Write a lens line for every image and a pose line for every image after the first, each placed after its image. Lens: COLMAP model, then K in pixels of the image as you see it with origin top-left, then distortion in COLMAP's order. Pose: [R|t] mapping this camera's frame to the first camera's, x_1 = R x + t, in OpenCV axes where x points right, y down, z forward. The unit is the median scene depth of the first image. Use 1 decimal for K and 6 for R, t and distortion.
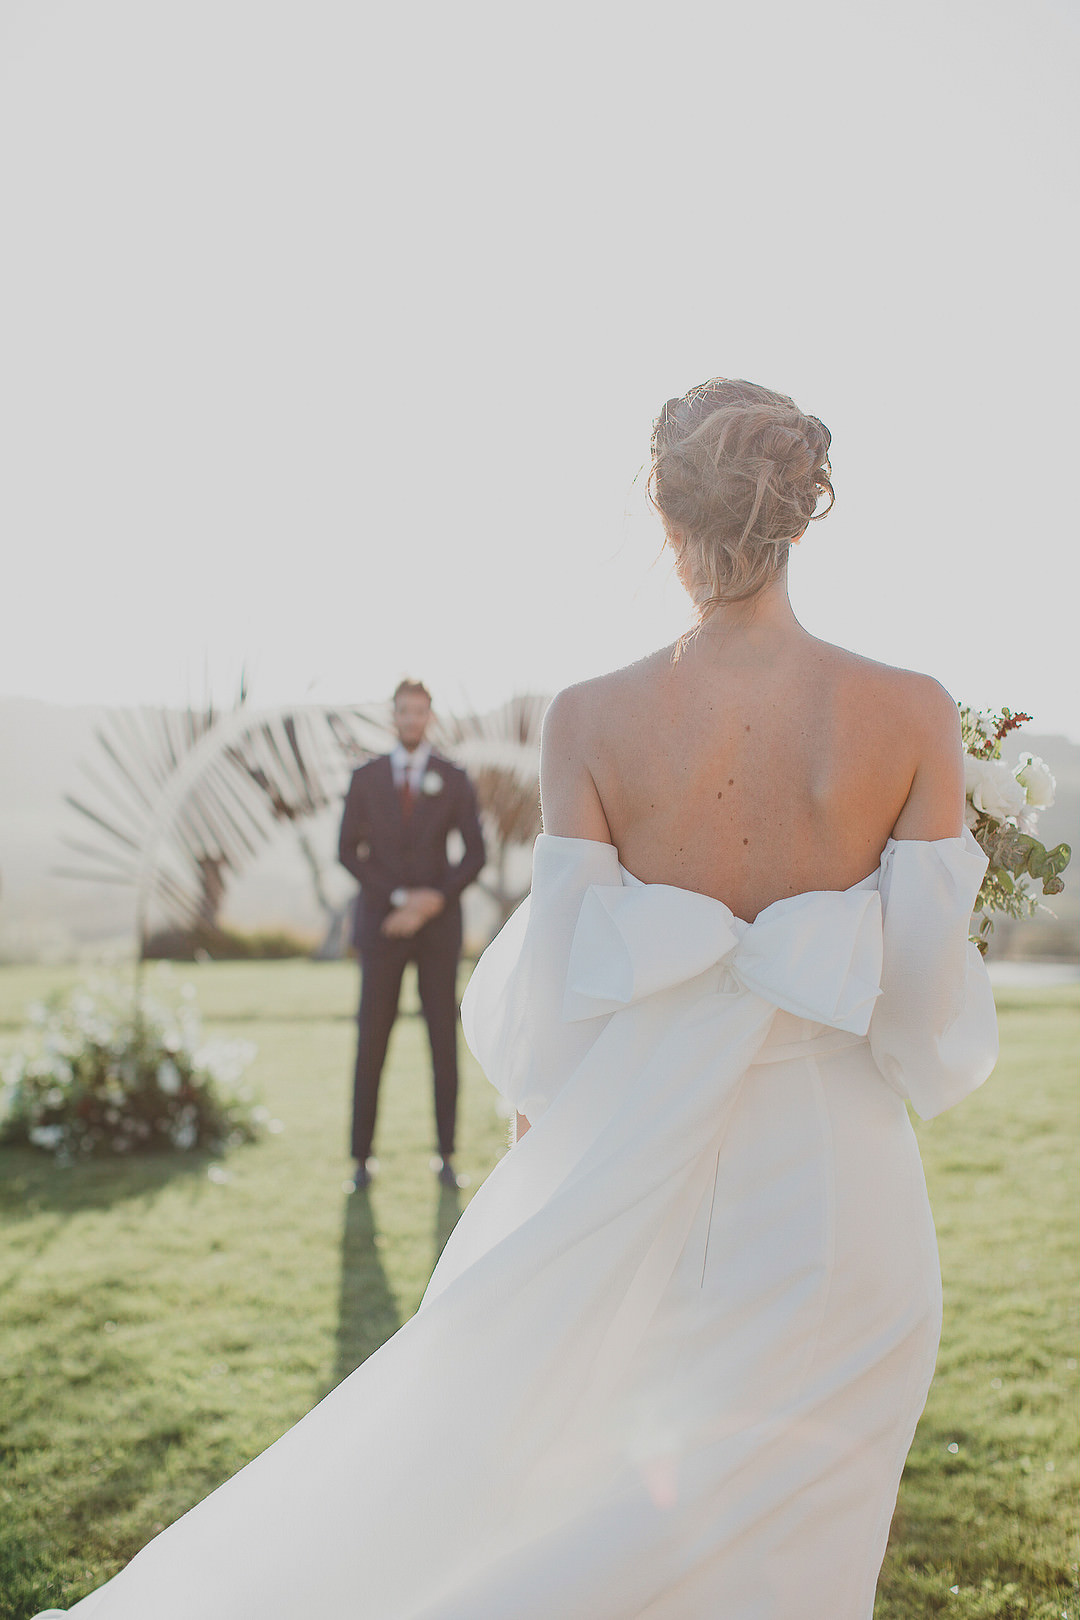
lens RADIAL K [[2367.9, 0, 540.0], [0, 2367.9, 810.0], [0, 0, 1]] dist [-0.195907, 0.469116]
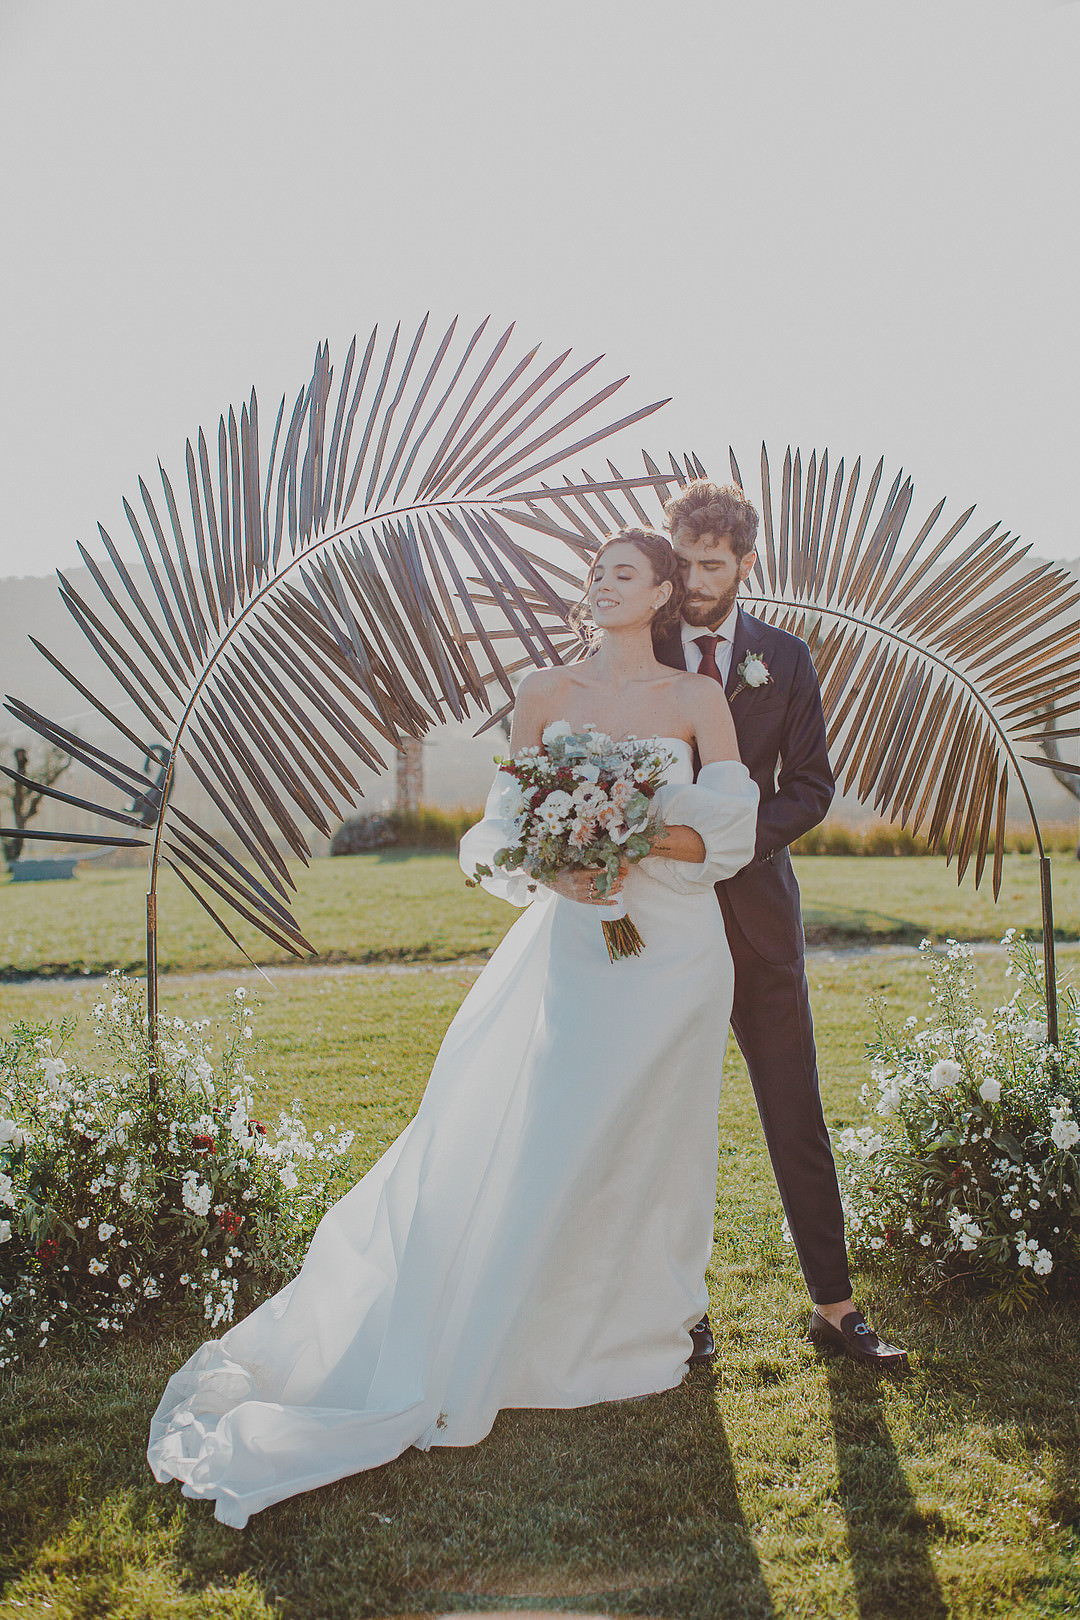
lens RADIAL K [[2367.9, 0, 540.0], [0, 2367.9, 810.0], [0, 0, 1]] dist [-0.195907, 0.469116]
pose [[0.995486, -0.021609, -0.092417, -0.033119], [0.026835, 0.998088, 0.055687, -0.012058], [0.091037, -0.057916, 0.994162, 0.708946]]
